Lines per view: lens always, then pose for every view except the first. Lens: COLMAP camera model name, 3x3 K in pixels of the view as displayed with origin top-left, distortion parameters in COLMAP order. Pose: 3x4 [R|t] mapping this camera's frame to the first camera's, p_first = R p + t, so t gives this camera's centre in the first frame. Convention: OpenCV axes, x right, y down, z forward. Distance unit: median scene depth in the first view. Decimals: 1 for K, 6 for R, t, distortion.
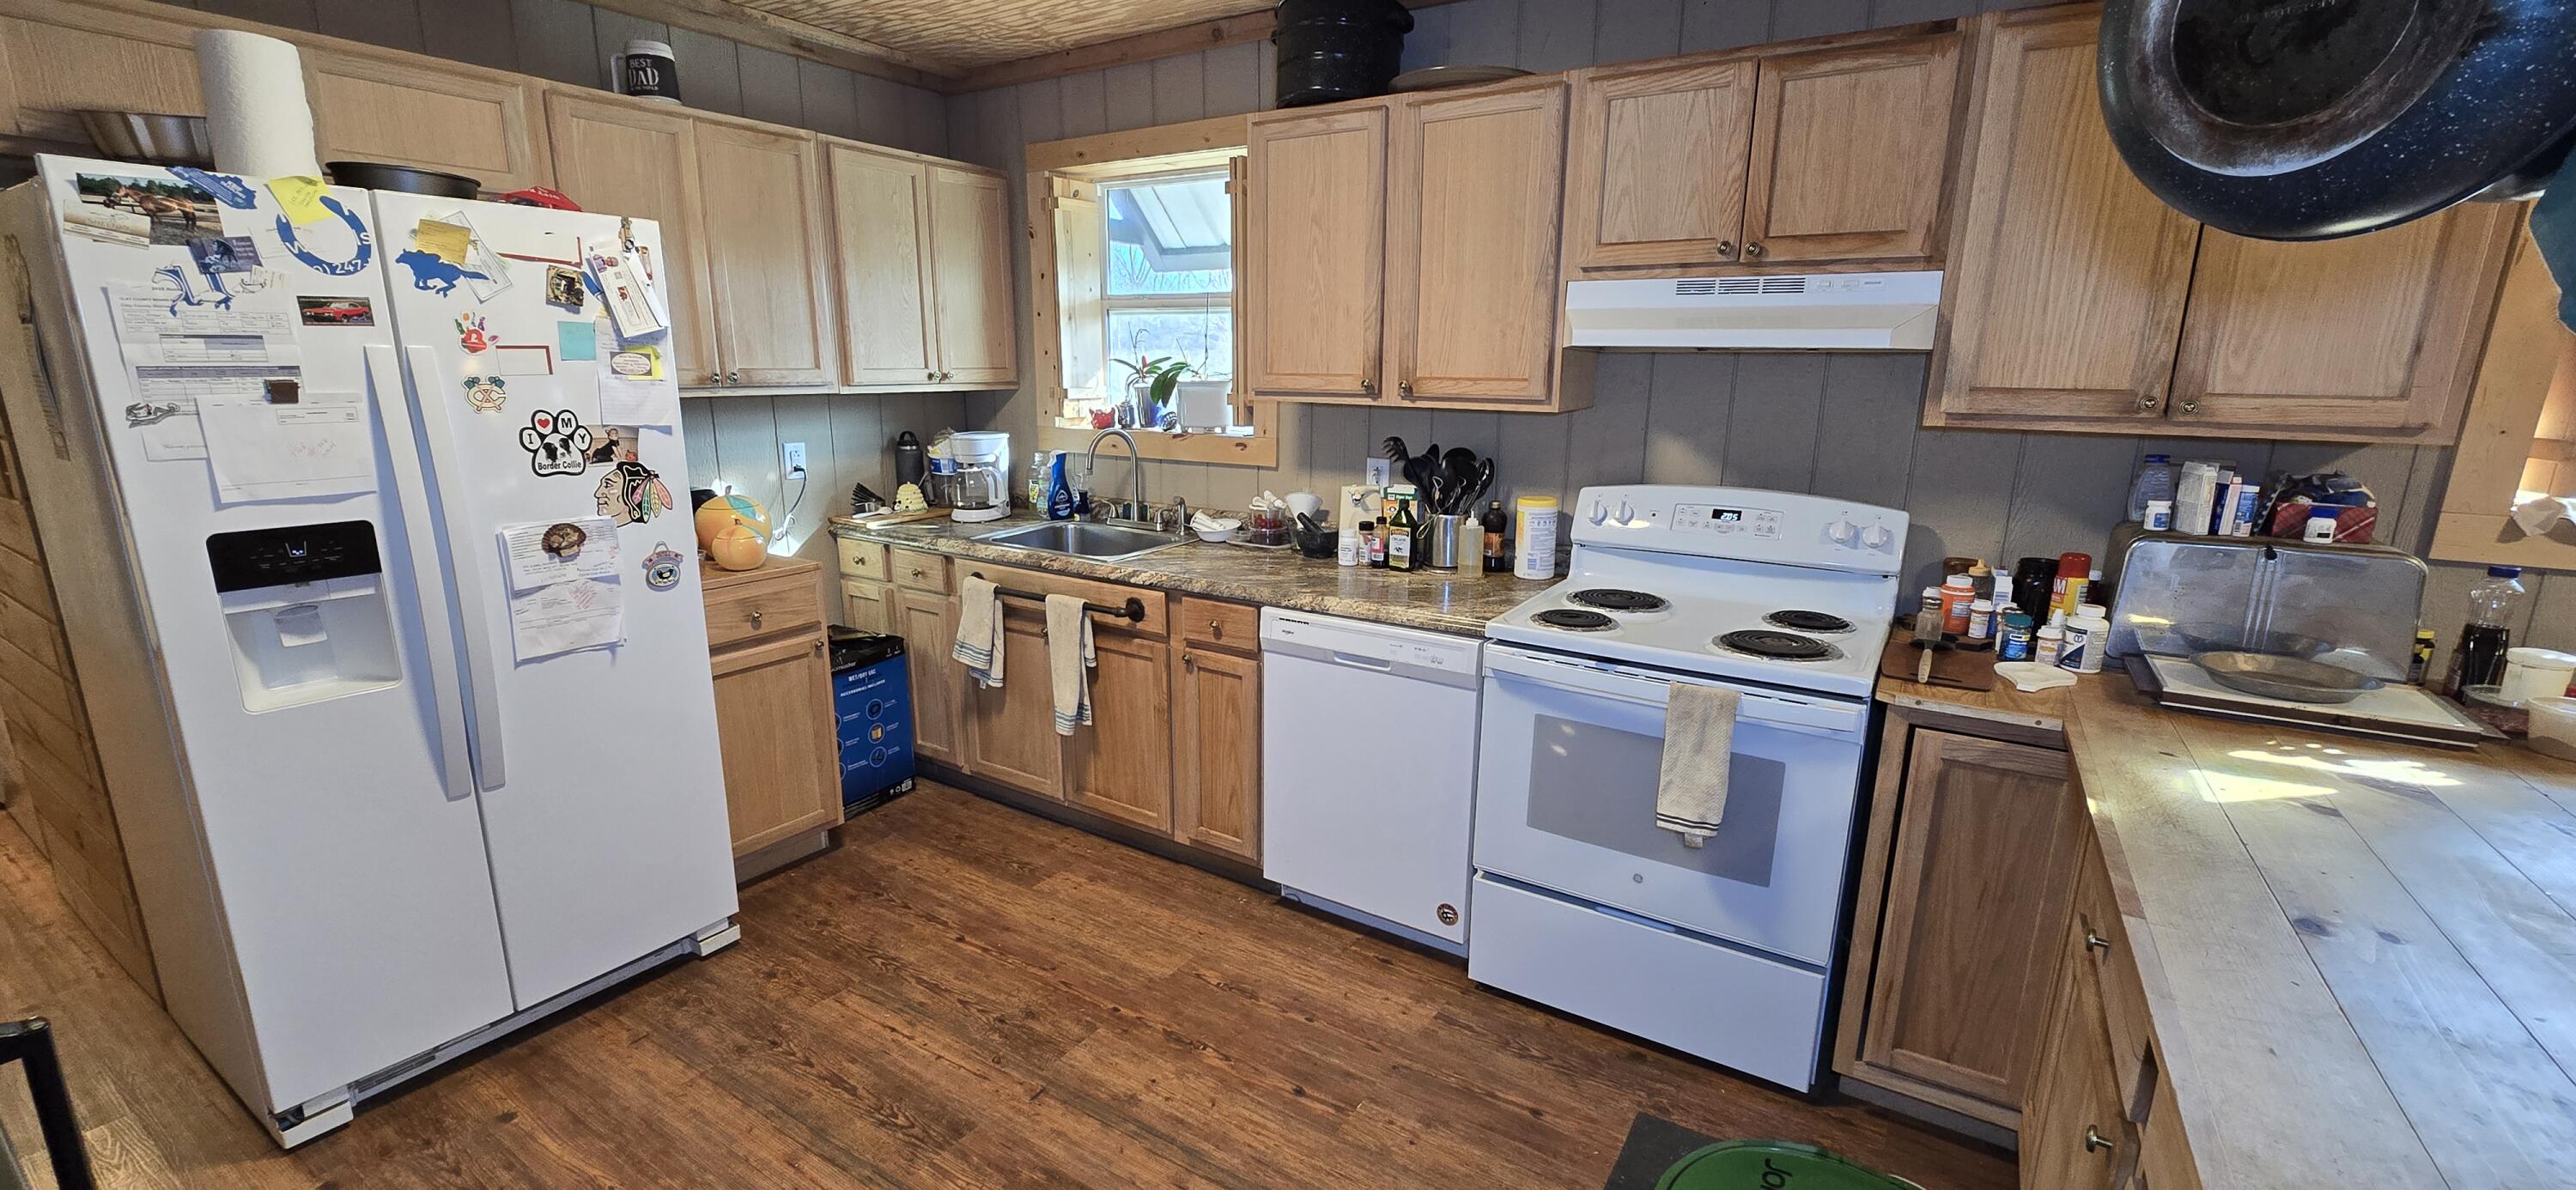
lens RADIAL K [[1050.2, 0, 1278.5], [0, 1050.2, 608.6], [0, 0, 1]] dist [-0.007599, 0.001745]
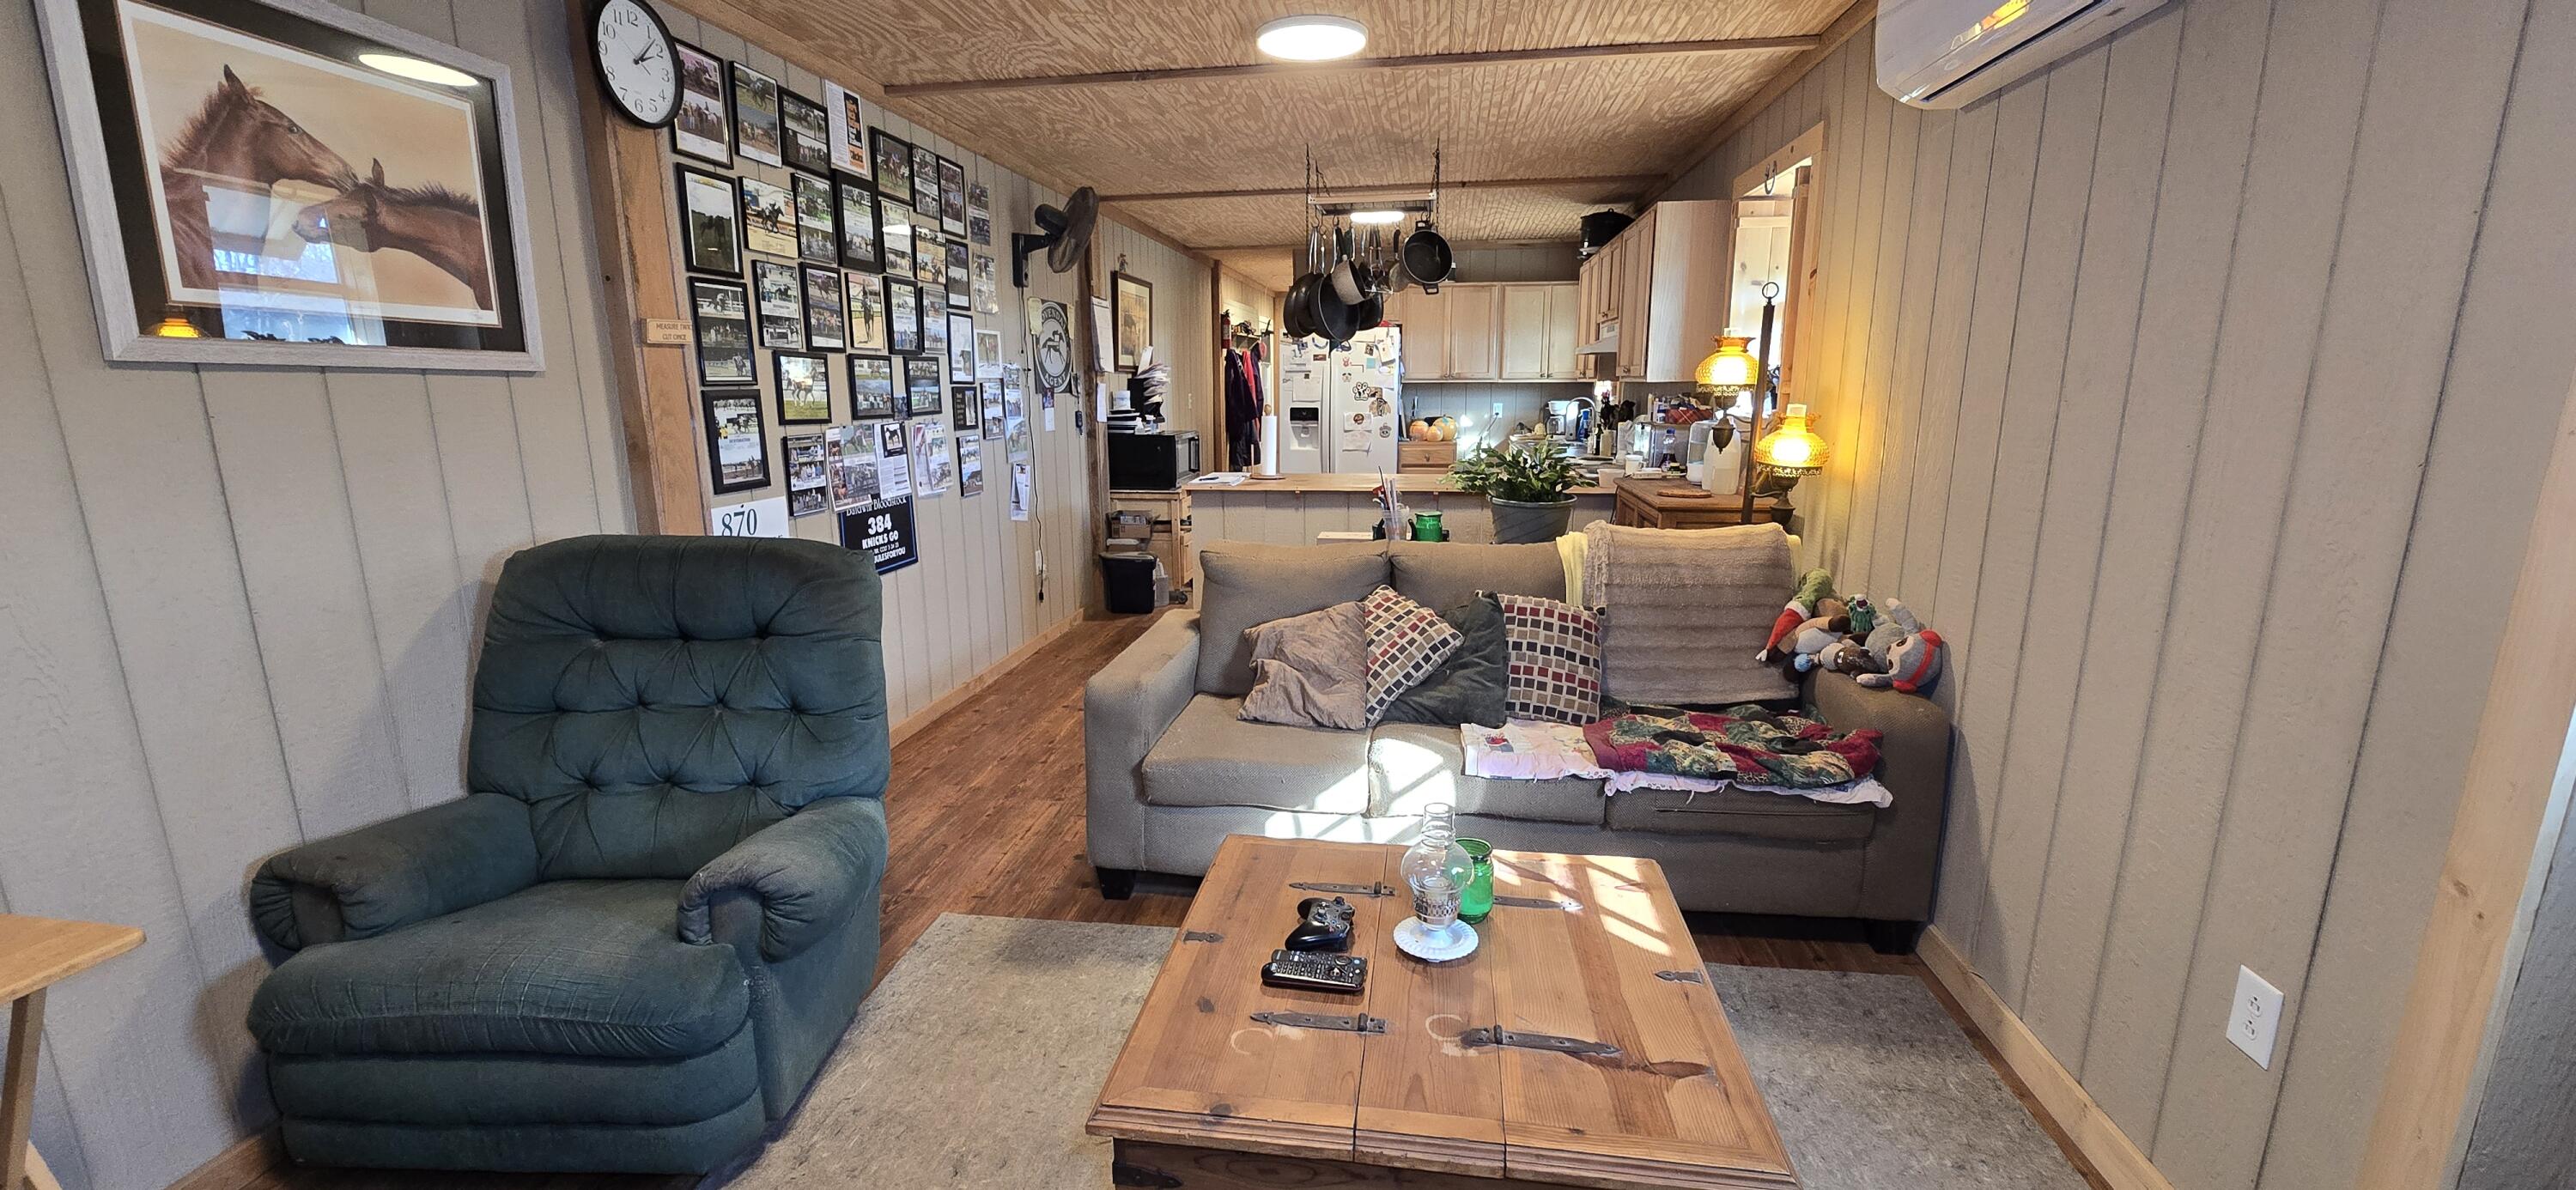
lens RADIAL K [[1050.2, 0, 1265.6], [0, 1050.2, 602.0], [0, 0, 1]] dist [-0.007599, 0.001745]
pose [[0.400719, 0.176408, -0.899057, 2.489612], [-0.205900, 0.973527, 0.099249, 0.251733], [0.892765, 0.145345, 0.426434, -0.719753]]
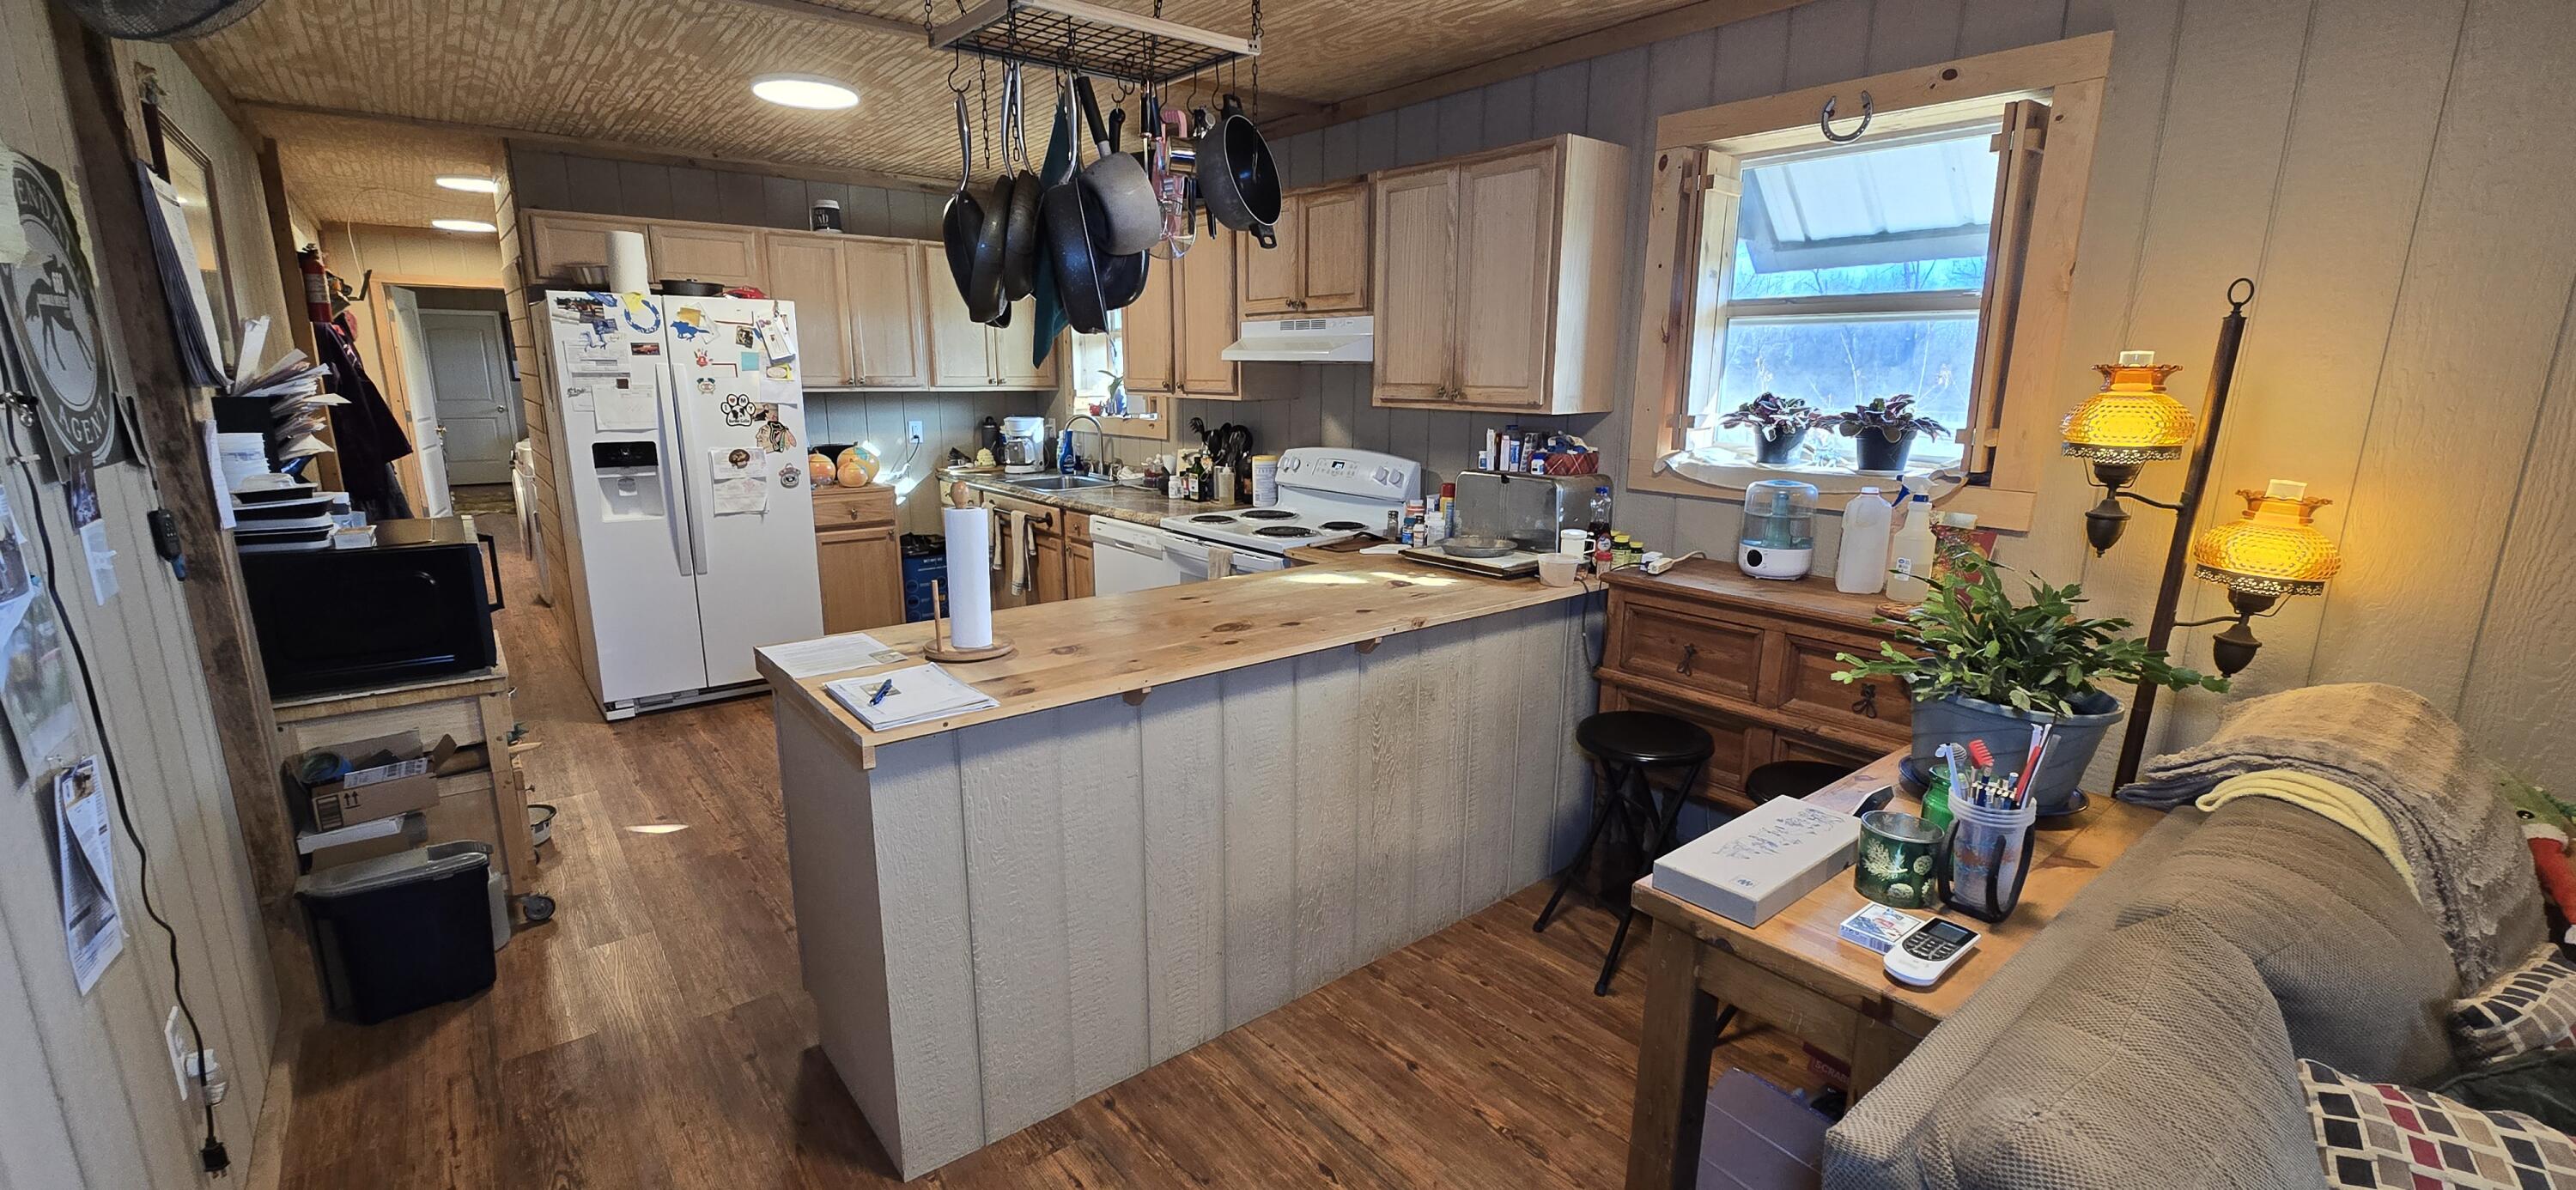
lens RADIAL K [[1050.2, 0, 1286.6], [0, 1050.2, 611.3], [0, 0, 1]] dist [-0.007599, 0.001745]
pose [[0.949055, 0.067377, -0.307823, 0.975215], [-0.071162, 0.997464, -0.001073, 0.159081], [0.306970, 0.022924, 0.951443, -0.614784]]
